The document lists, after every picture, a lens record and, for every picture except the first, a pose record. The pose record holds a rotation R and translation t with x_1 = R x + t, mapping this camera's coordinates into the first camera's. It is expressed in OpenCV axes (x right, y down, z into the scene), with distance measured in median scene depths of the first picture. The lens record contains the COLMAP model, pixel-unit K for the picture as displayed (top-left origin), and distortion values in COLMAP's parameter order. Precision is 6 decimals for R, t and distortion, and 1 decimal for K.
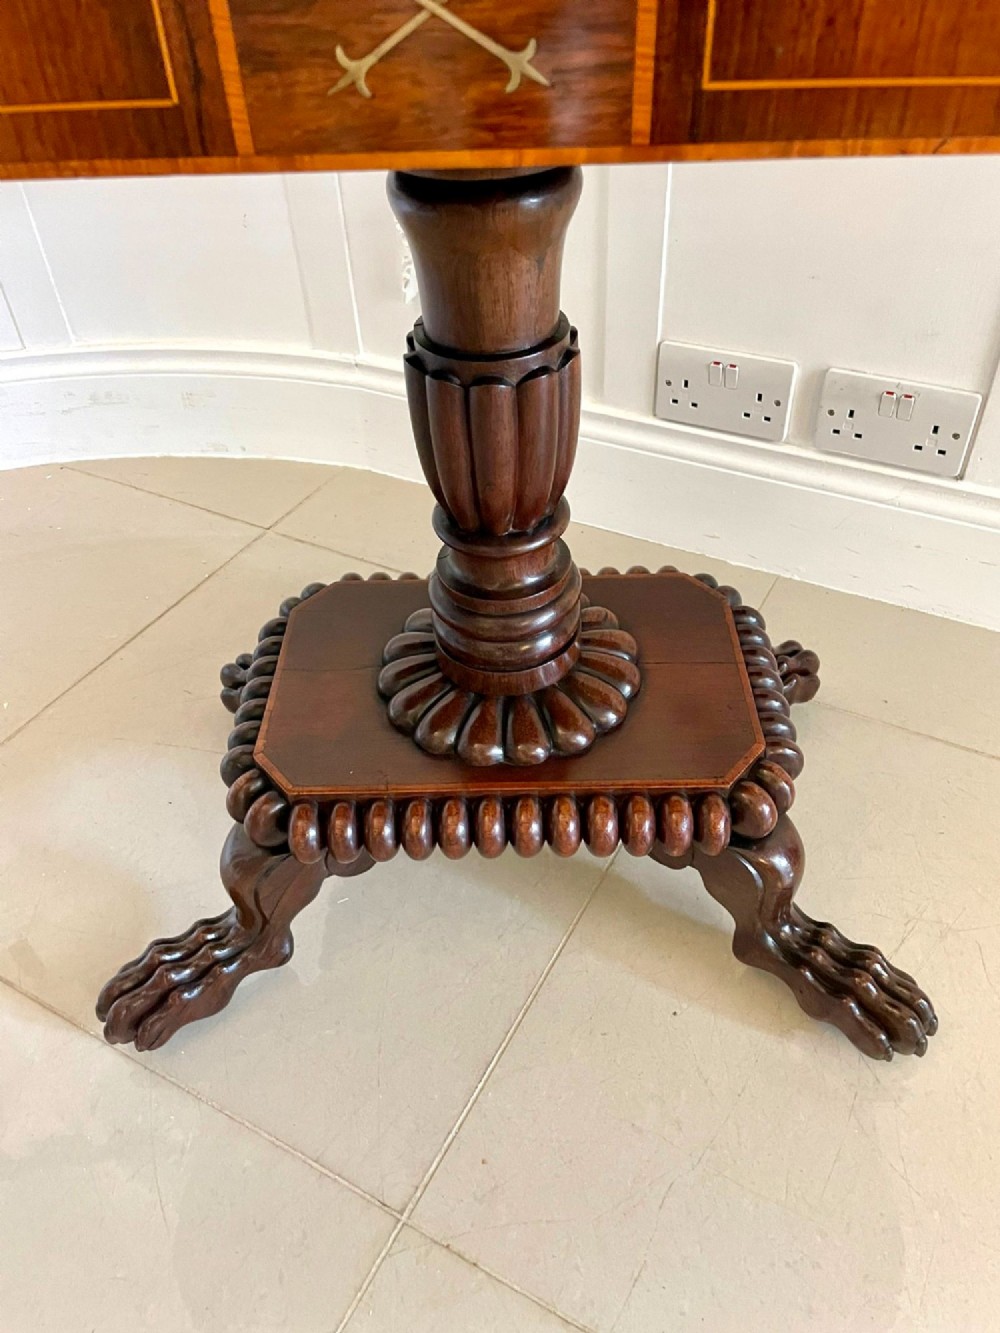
lens RADIAL K [[1004.4, 0, 510.4], [0, 1004.4, 673.1], [0, 0, 1]] dist [0.103530, -0.143470]
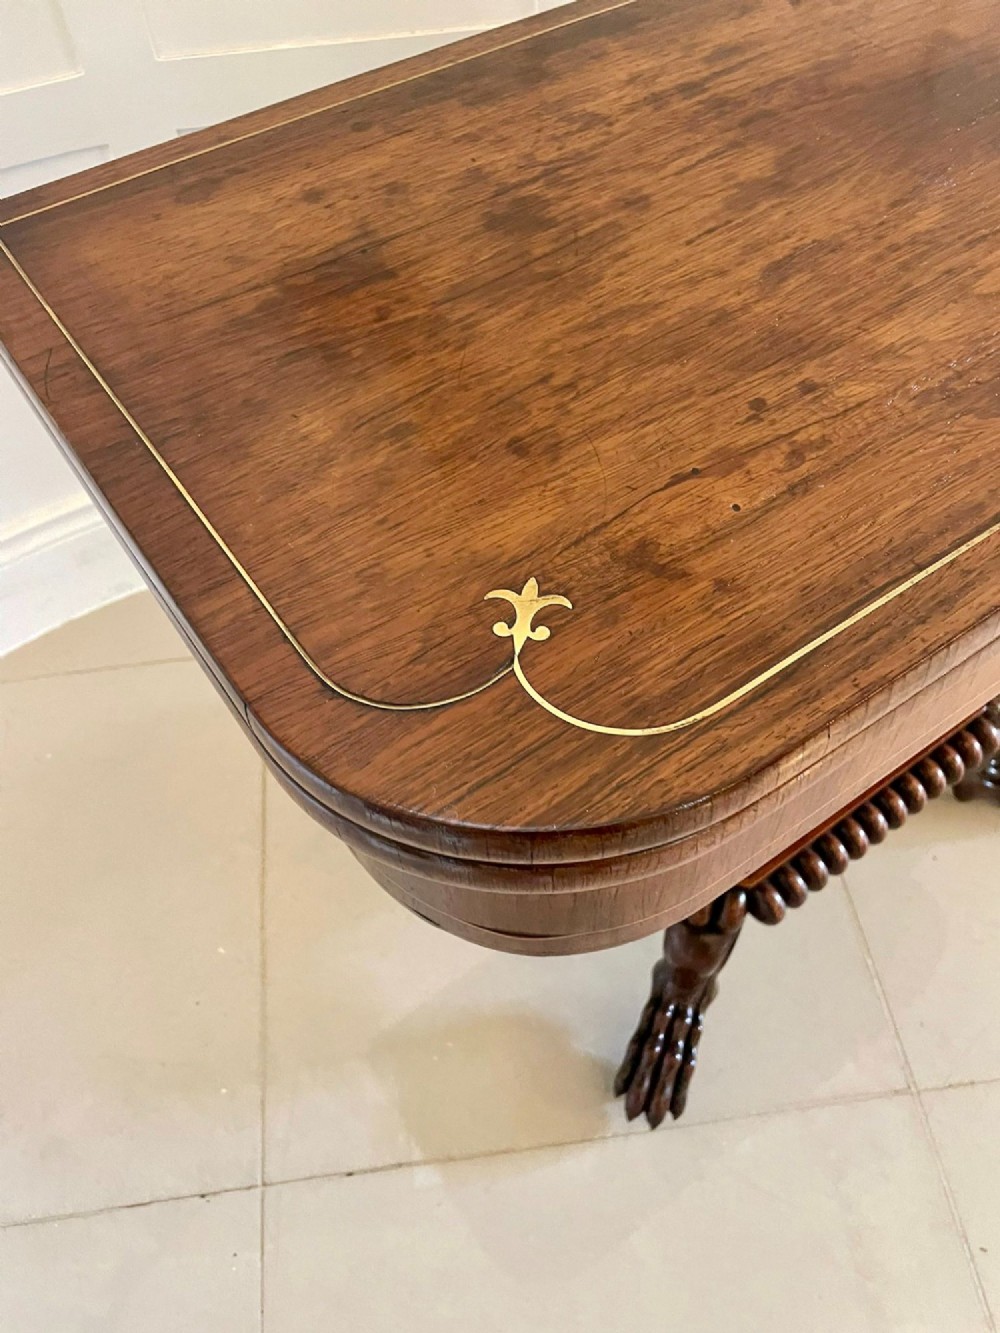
lens RADIAL K [[1023.1, 0, 495.3], [0, 1023.1, 676.6], [0, 0, 1]] dist [0.073536, -0.114125]
pose [[0.808231, -0.475841, 0.346899, -0.735030], [0.395368, 0.875069, 0.279174, -0.543859], [-0.436403, -0.088484, 0.895390, 0.029690]]
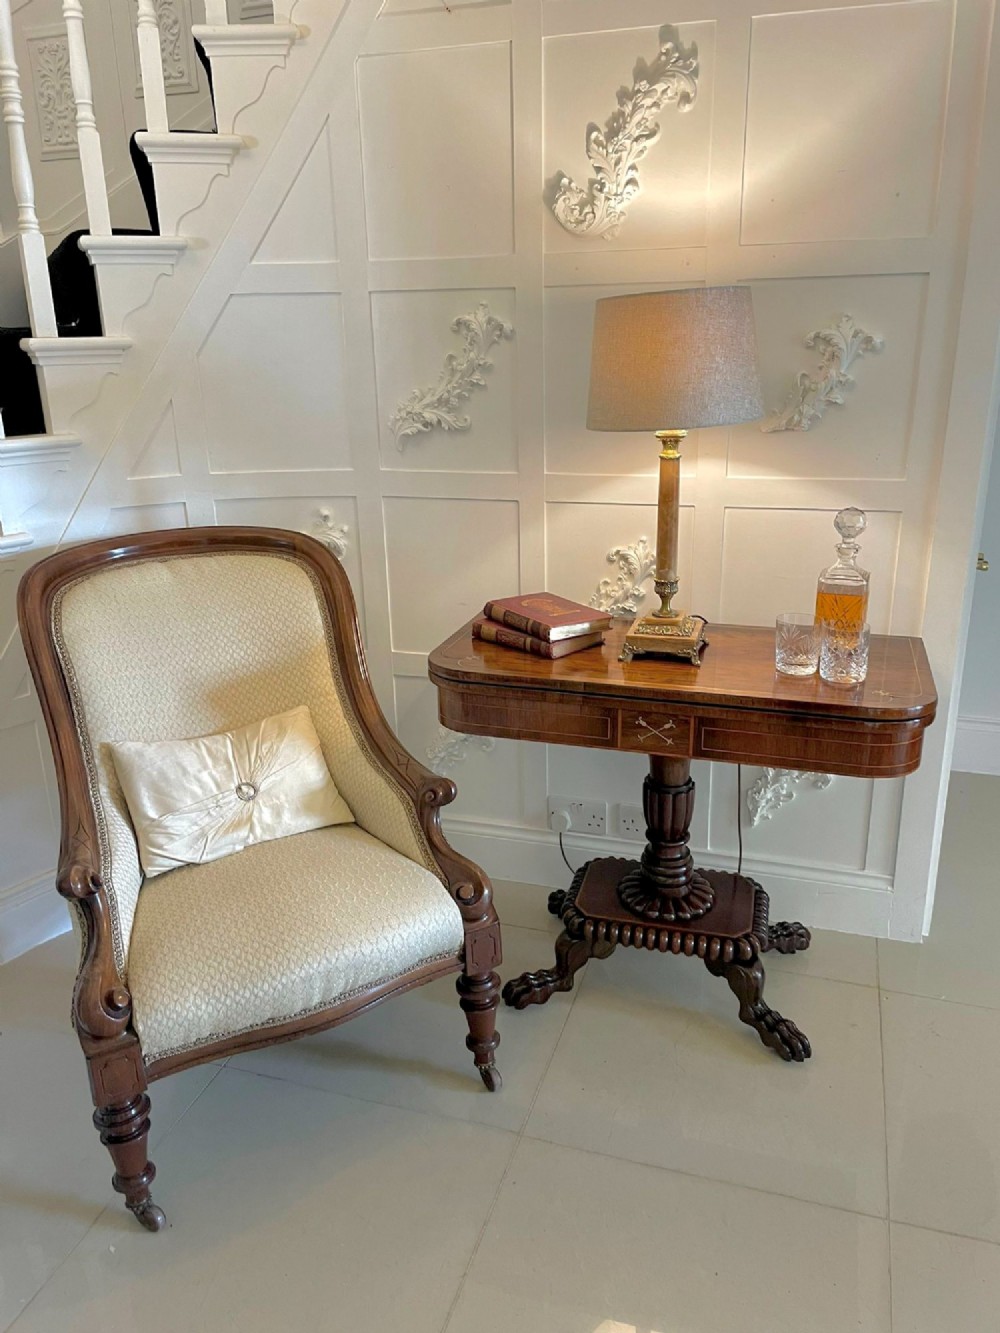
lens RADIAL K [[1009.5, 0, 497.0], [0, 1009.5, 672.5], [0, 0, 1]] dist [0.098821, -0.128988]
pose [[0.961637, 0.102052, -0.254637, 0.214607], [-0.191931, 0.913500, -0.358720, 0.566177], [0.196003, 0.393831, 0.898042, -1.964556]]
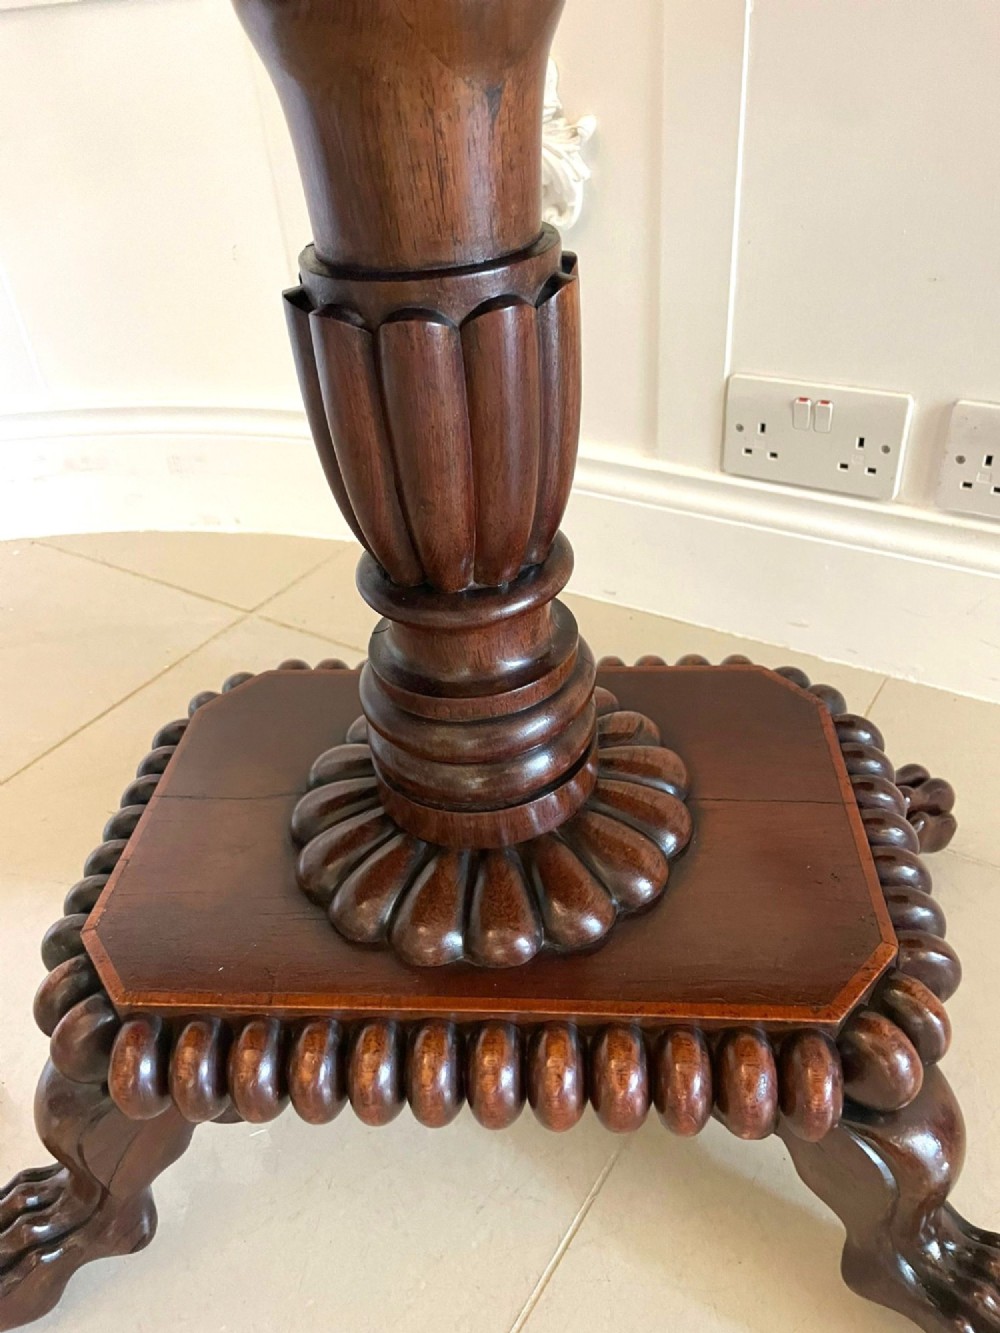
lens RADIAL K [[1007.5, 0, 504.7], [0, 1007.5, 675.9], [0, 0, 1]] dist [0.089590, -0.118310]
pose [[0.996636, 0.014418, -0.080678, 0.063809], [-0.022367, 0.994885, -0.098510, -0.023258], [0.078845, 0.099983, 0.991860, 0.352097]]
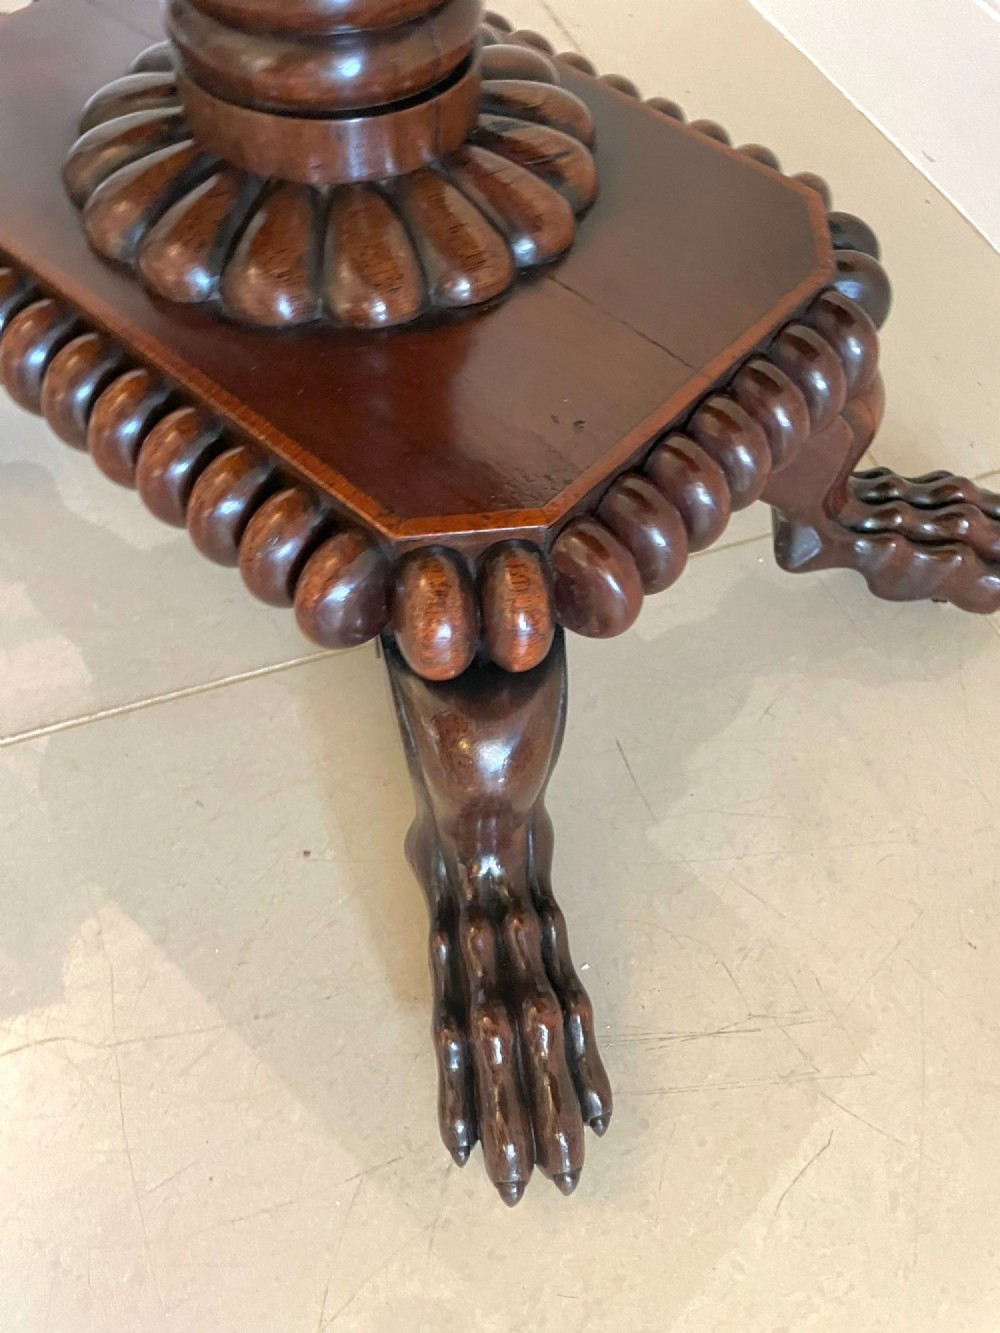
lens RADIAL K [[1007.5, 0, 504.7], [0, 1007.5, 675.9], [0, 0, 1]] dist [0.089590, -0.118310]
pose [[0.753604, 0.591648, -0.286413, 0.390431], [-0.489929, 0.796056, 0.355336, -0.020735], [0.438235, -0.127461, 0.889777, 0.575591]]
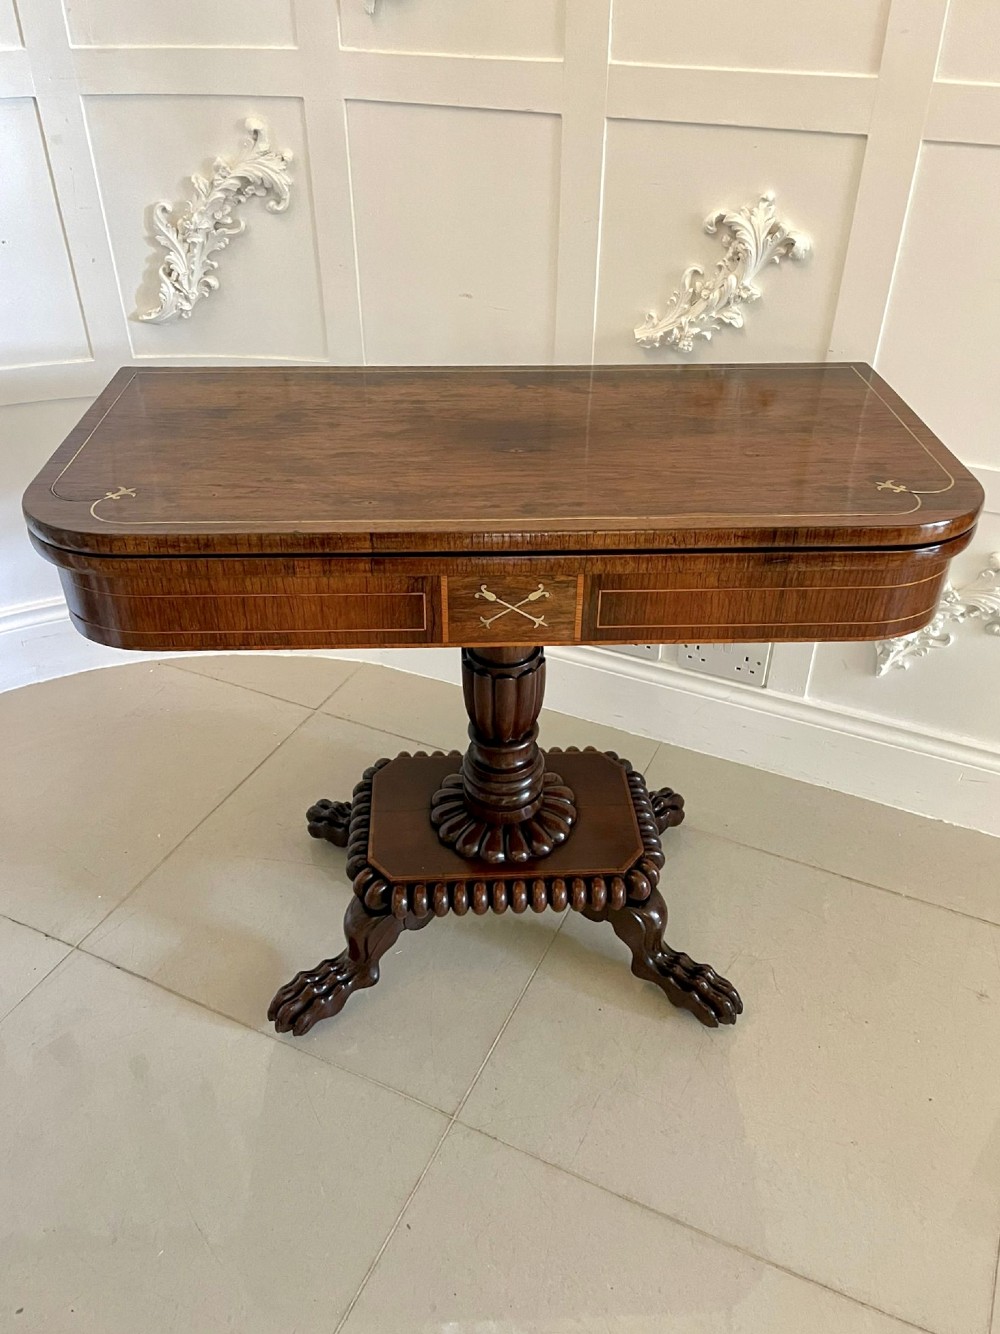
lens RADIAL K [[1054.4, 0, 498.7], [0, 1054.4, 656.9], [0, 0, 1]] dist [0.095982, -0.128319]
pose [[0.997700, -0.001979, 0.067749, -0.144082], [0.010774, 0.991494, -0.129705, -0.031017], [-0.066916, 0.130136, 0.989235, -0.941393]]
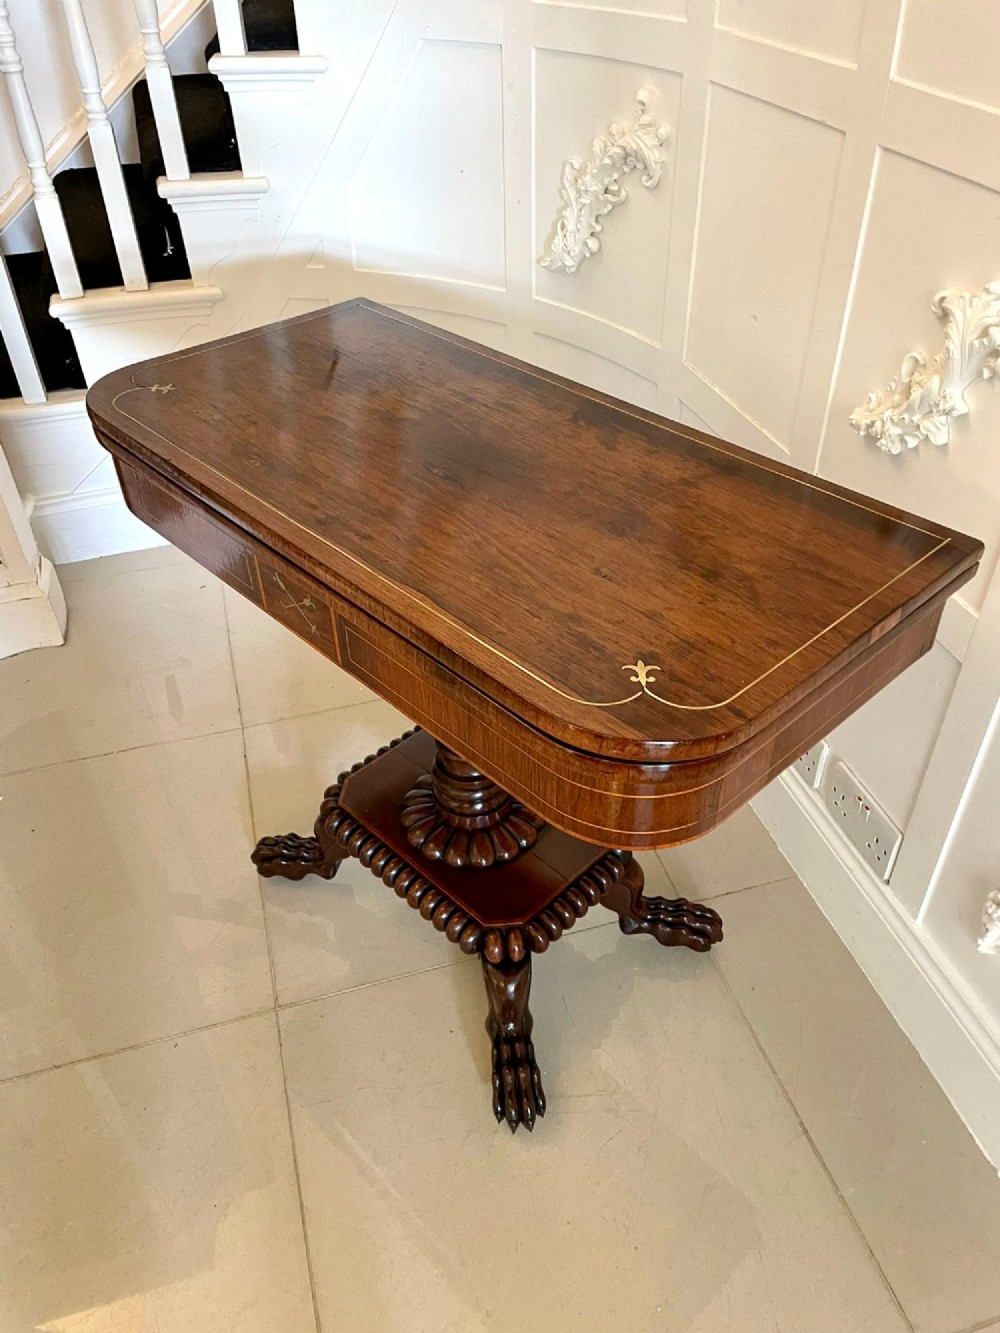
lens RADIAL K [[1007.5, 0, 504.7], [0, 1007.5, 675.9], [0, 0, 1]] dist [0.089590, -0.118310]
pose [[0.708124, 0.465305, -0.531086, 0.946957], [-0.478971, 0.869186, 0.122891, -0.495692], [0.518794, 0.167353, 0.838359, -0.570726]]
